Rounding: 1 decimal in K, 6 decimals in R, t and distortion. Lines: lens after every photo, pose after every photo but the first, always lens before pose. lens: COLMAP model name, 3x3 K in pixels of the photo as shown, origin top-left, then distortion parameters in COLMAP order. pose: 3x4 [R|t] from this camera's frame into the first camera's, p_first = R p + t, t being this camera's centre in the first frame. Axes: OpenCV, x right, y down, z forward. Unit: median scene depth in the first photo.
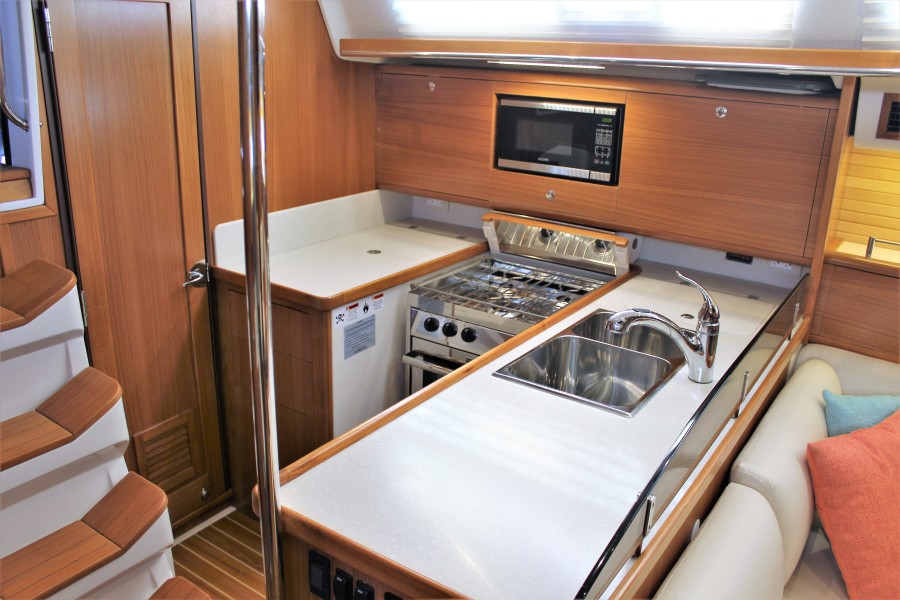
lens RADIAL K [[749.7, 0, 450.0], [0, 749.7, 300.0], [0, 0, 1]] dist [-0.162840, 0.139781]
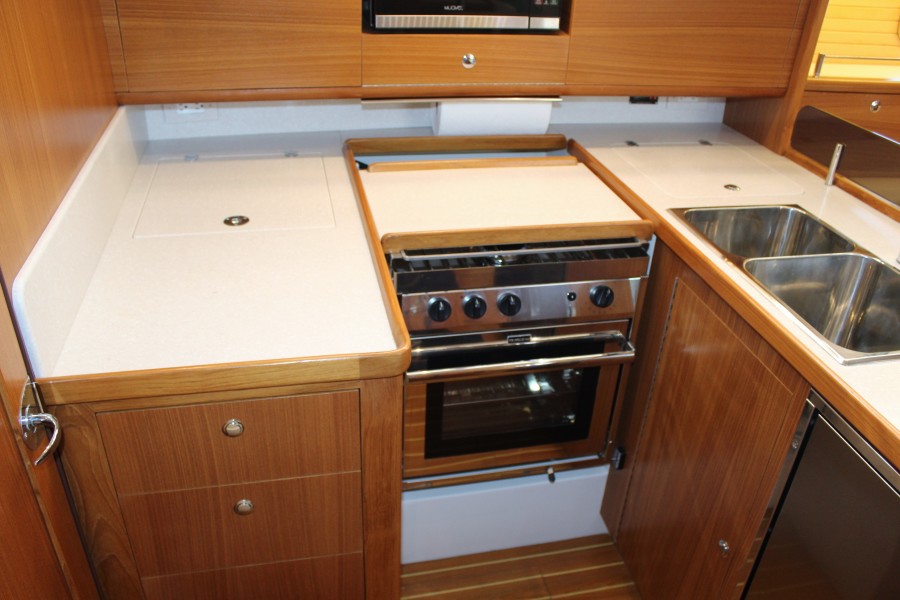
lens RADIAL K [[749.7, 0, 450.0], [0, 749.7, 300.0], [0, 0, 1]] dist [-0.162840, 0.139781]
pose [[0.685850, -0.366689, 0.628608, -0.384287], [0.219306, 0.927765, 0.301922, -0.151302], [-0.693913, -0.069216, 0.716725, 0.544122]]
